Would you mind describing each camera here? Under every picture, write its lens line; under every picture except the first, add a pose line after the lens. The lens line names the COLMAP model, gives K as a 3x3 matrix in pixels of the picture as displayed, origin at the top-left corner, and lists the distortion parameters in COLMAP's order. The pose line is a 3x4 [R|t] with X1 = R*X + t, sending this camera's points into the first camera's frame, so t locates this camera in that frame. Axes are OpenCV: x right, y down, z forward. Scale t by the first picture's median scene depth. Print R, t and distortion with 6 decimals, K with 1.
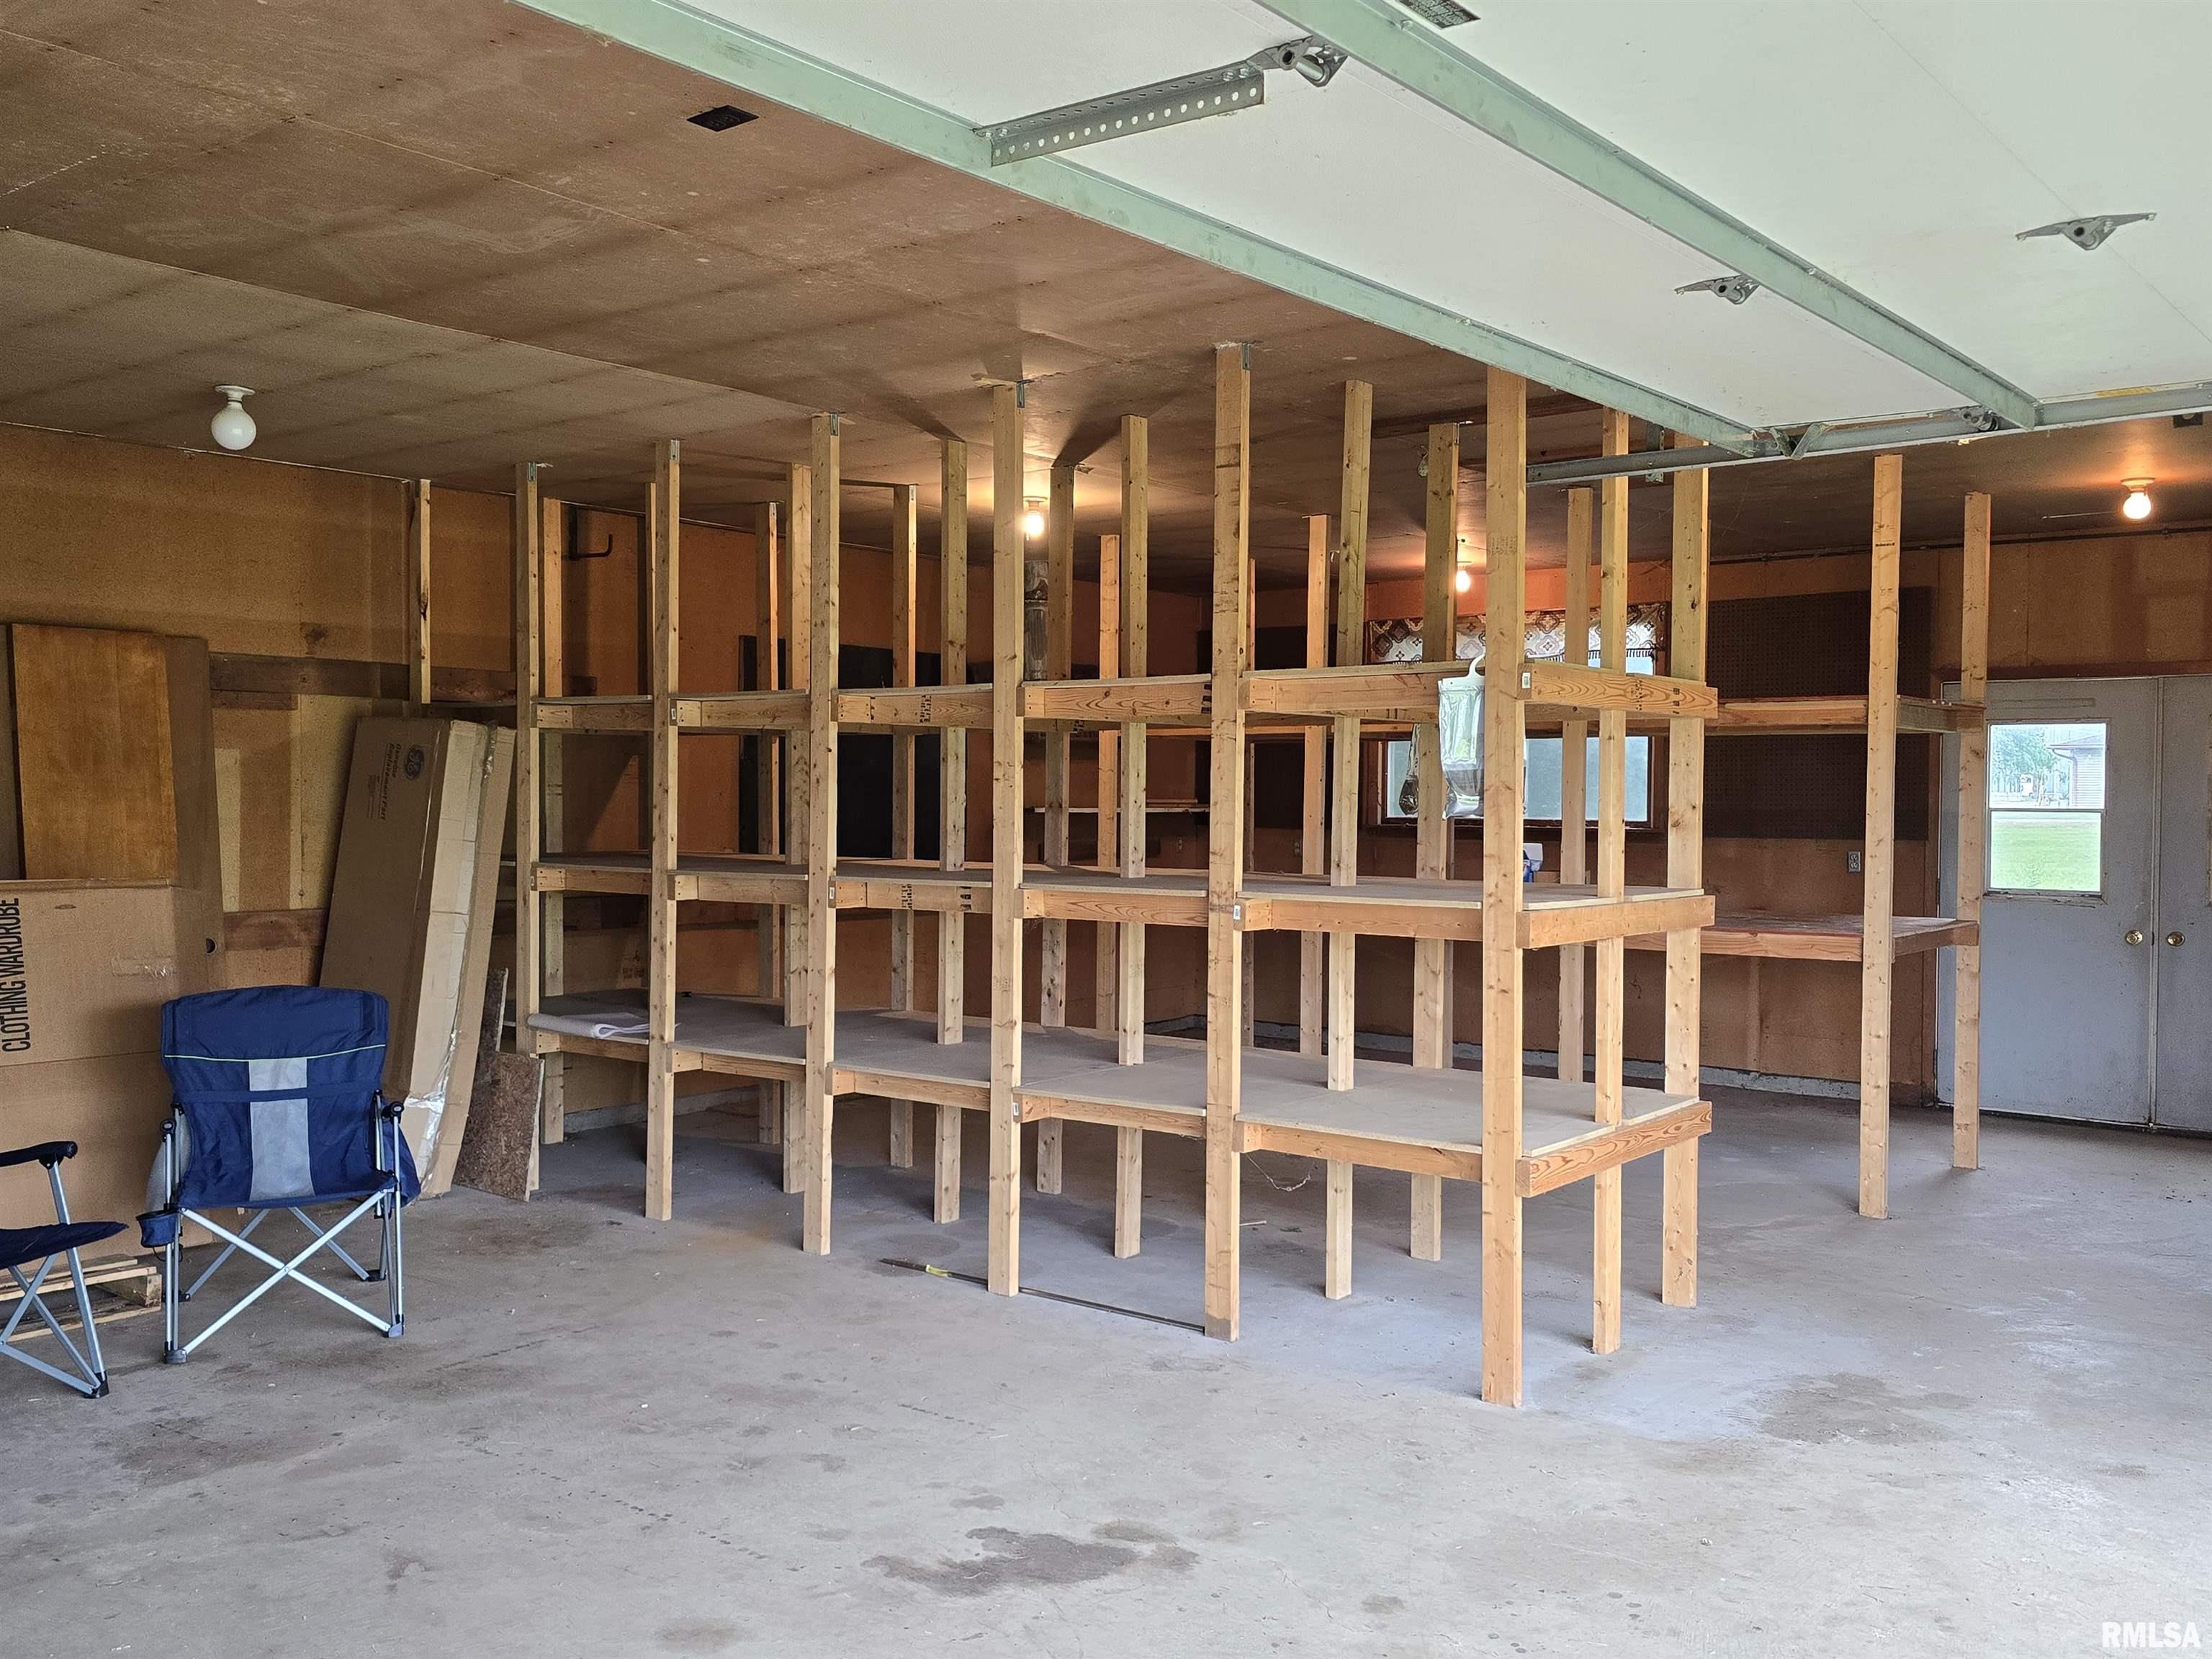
lens RADIAL K [[1954.2, 0, 1106.0], [0, 1954.2, 829.5], [0, 0, 1]] dist [0.002486, 0.002291]
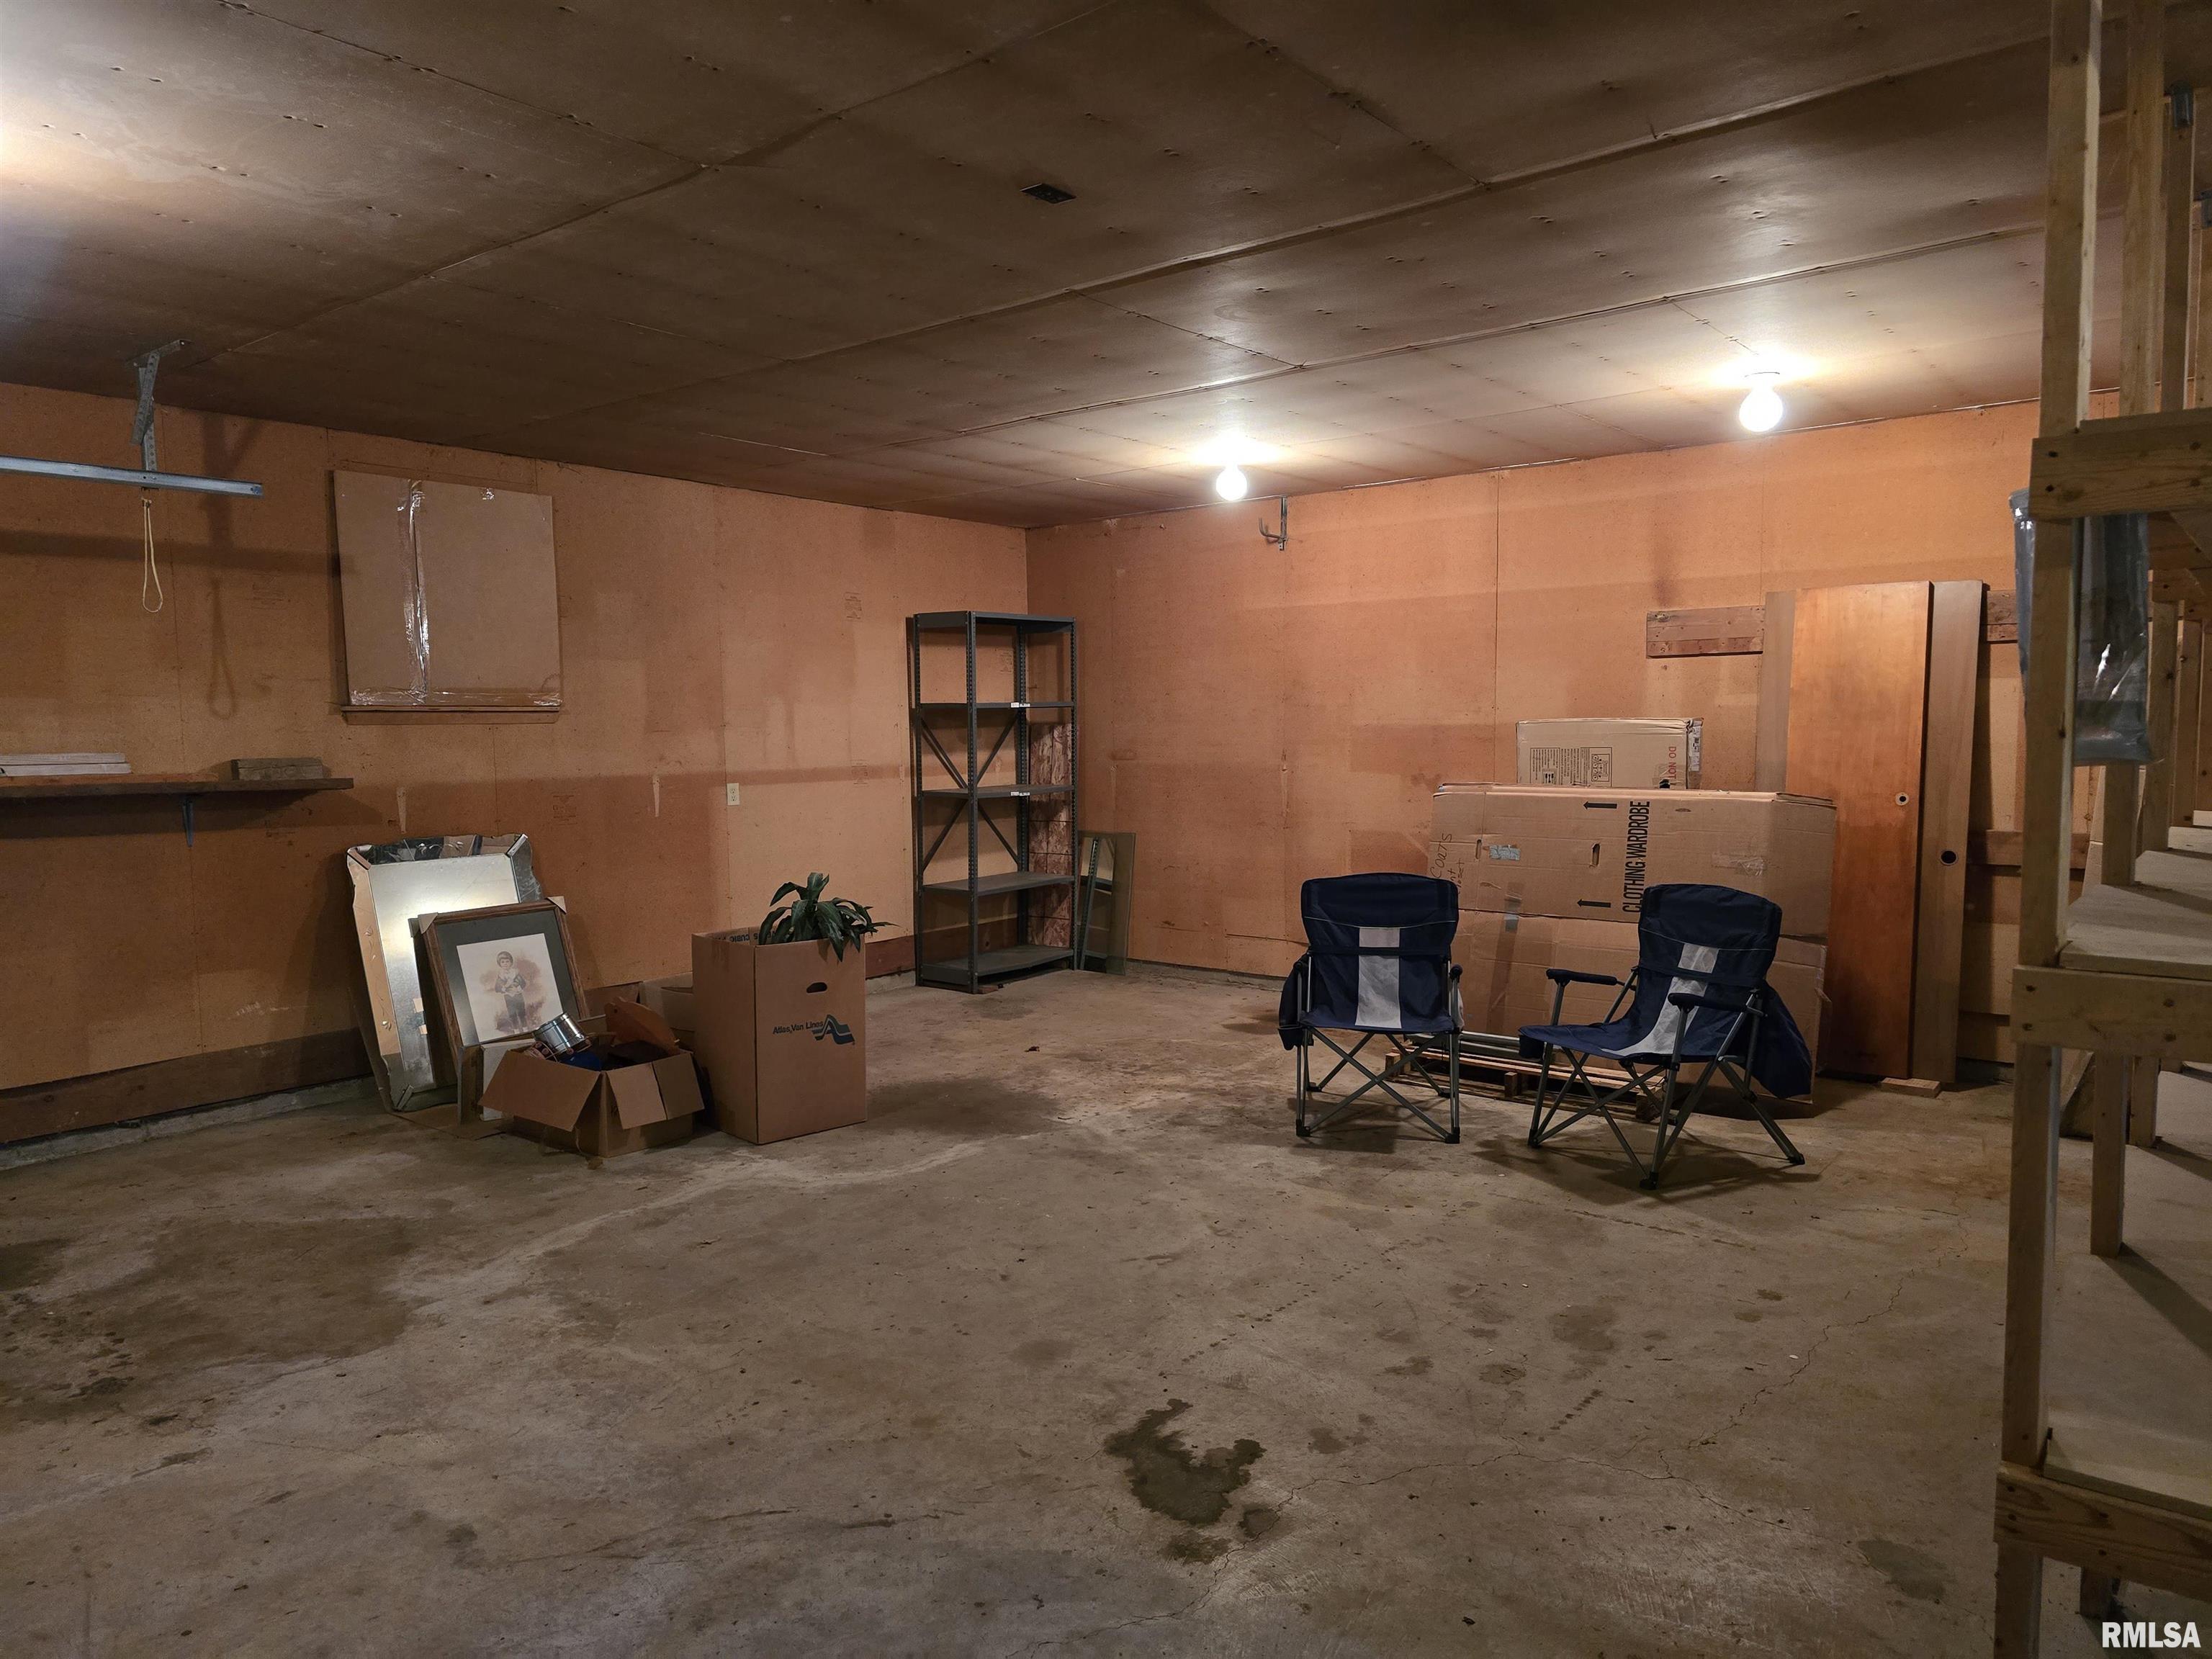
lens RADIAL K [[1439.2, 0, 1106.0], [0, 1439.2, 829.5], [0, 0, 1]] dist [0.000204, 0.000150]
pose [[-0.012218, 0.073157, -0.997246, 0.618055], [-0.009400, 0.997268, 0.073274, -0.026235], [0.999881, 0.010269, -0.011497, 0.832020]]
